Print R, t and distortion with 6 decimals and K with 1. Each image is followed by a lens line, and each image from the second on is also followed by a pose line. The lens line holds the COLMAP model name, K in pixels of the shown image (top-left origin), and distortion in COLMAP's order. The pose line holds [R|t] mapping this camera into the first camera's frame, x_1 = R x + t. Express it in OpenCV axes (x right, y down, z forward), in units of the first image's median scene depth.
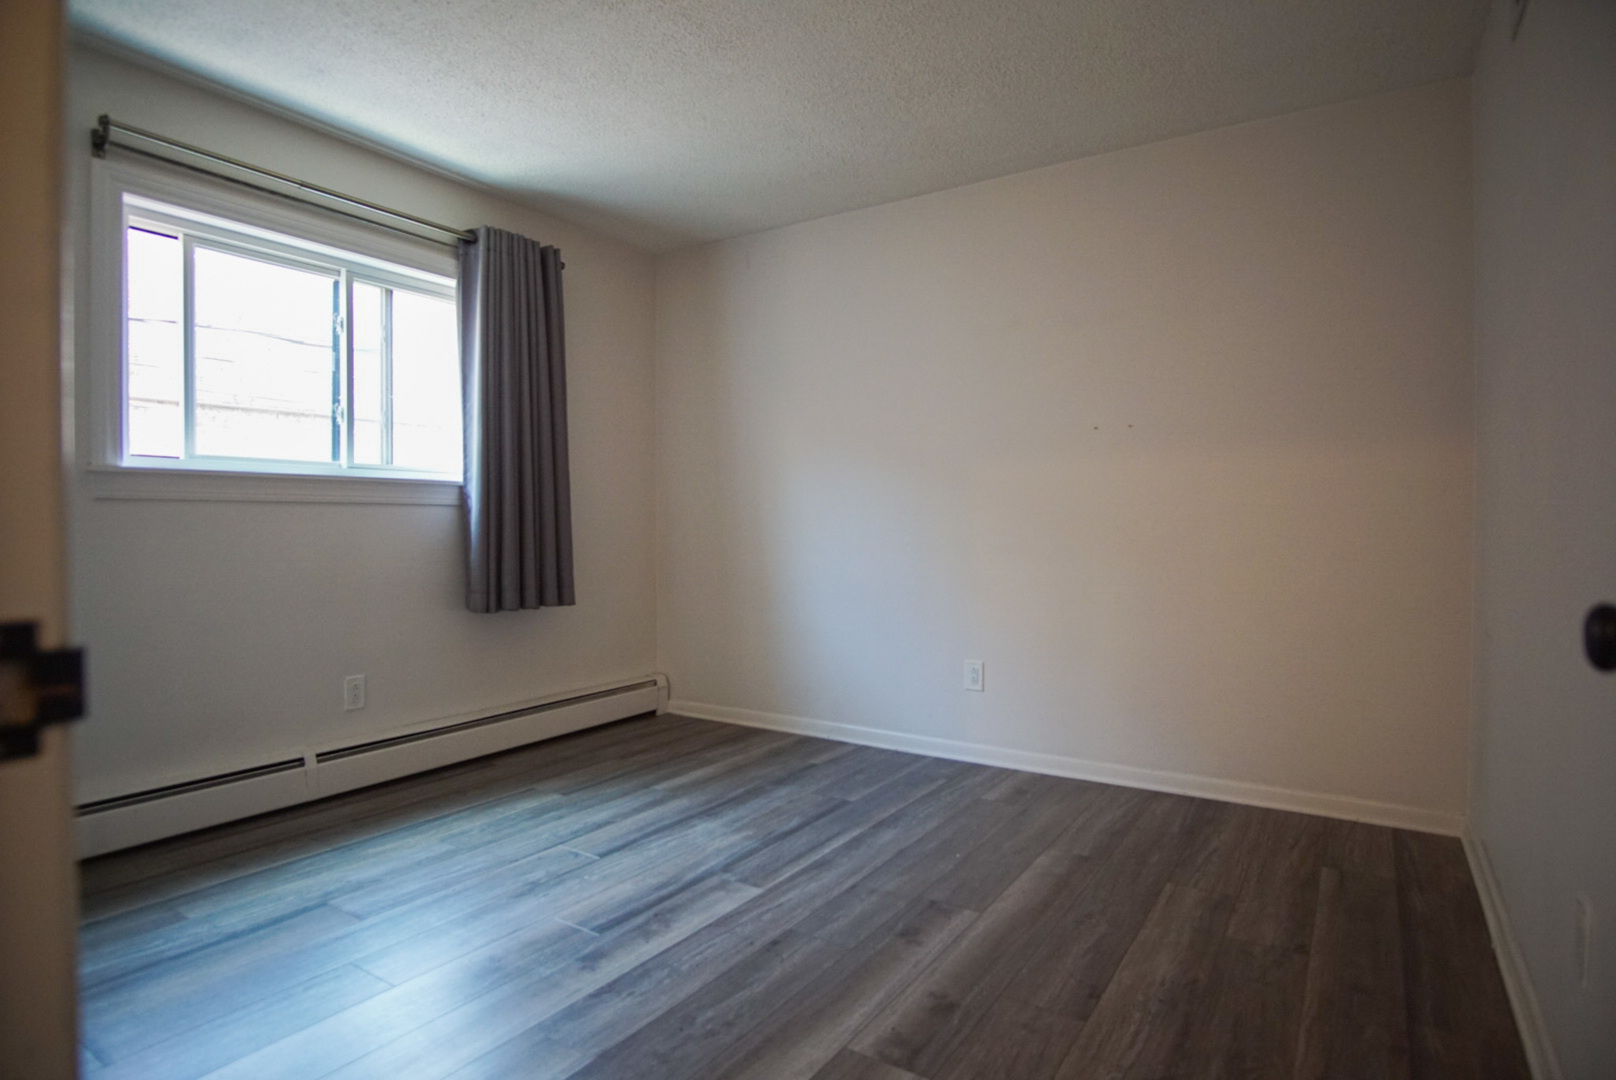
lens RADIAL K [[864.6, 0, 797.7], [0, 864.6, 538.9], [0, 0, 1]] dist [-0.027327, 0.002673]
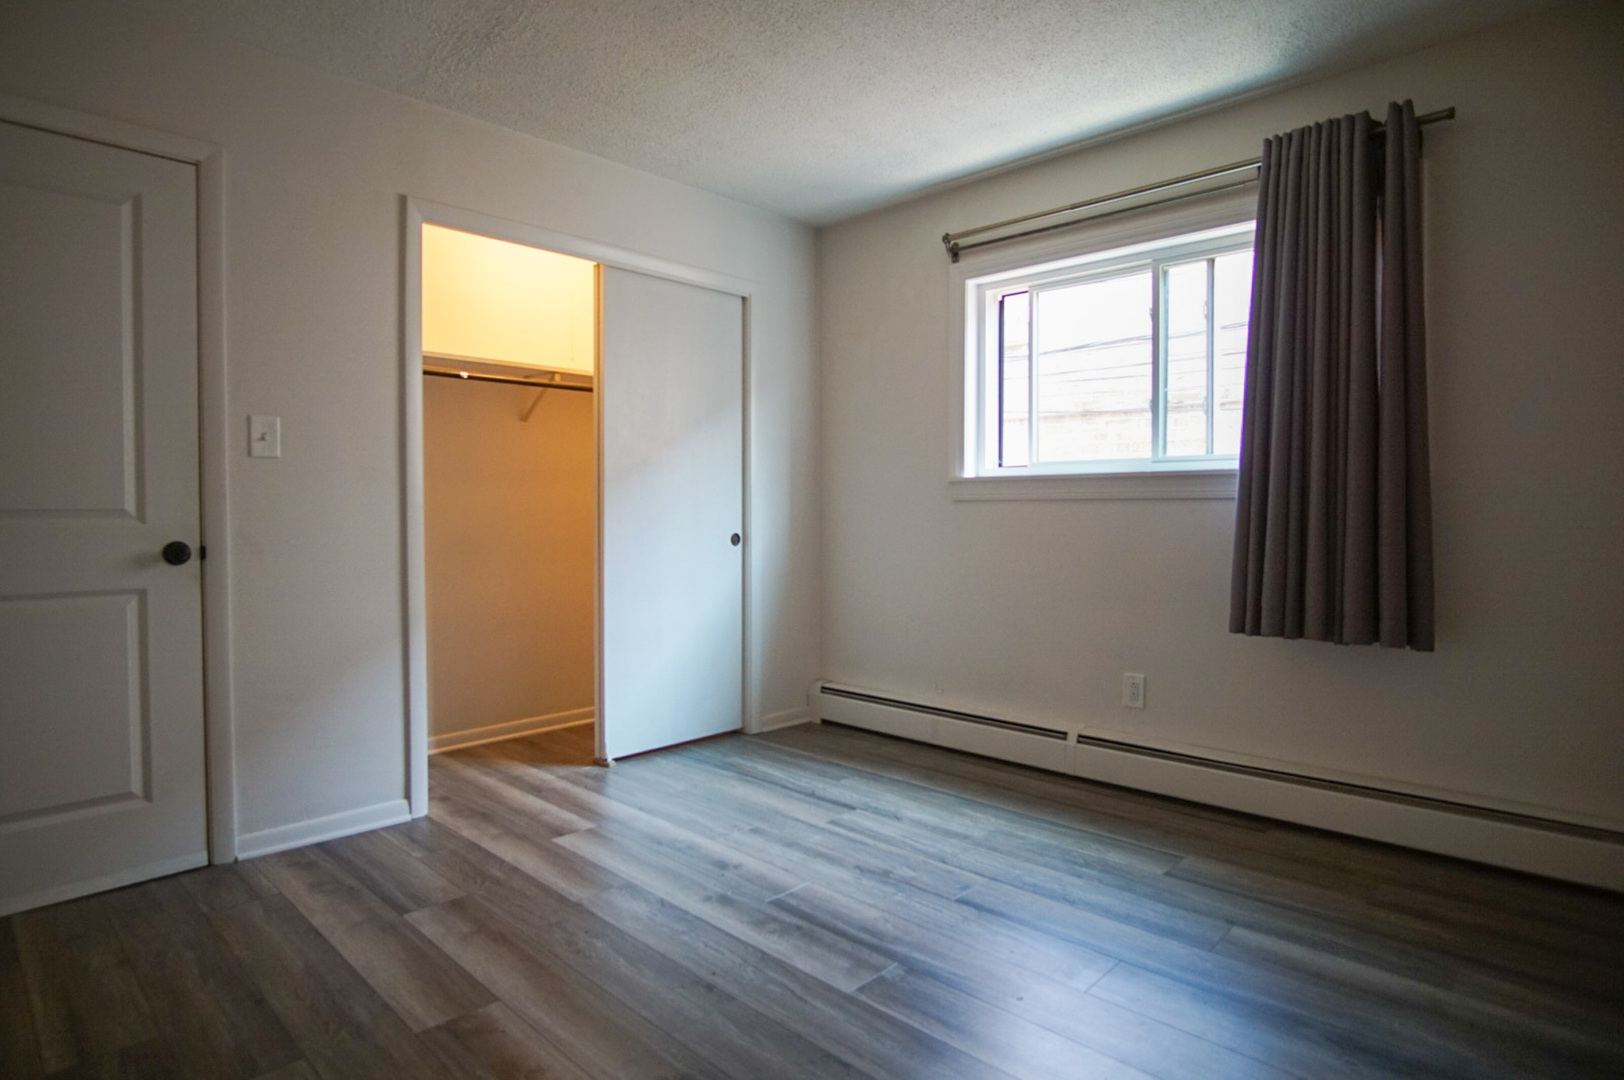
lens RADIAL K [[913.1, 0, 817.0], [0, 913.1, 528.4], [0, 0, 1]] dist [-0.030386, -0.000075]
pose [[-0.192942, 0.021923, -0.980965, 0.710839], [-0.016661, 0.999533, 0.025615, -0.034938], [0.981069, 0.021286, -0.192486, 1.034587]]
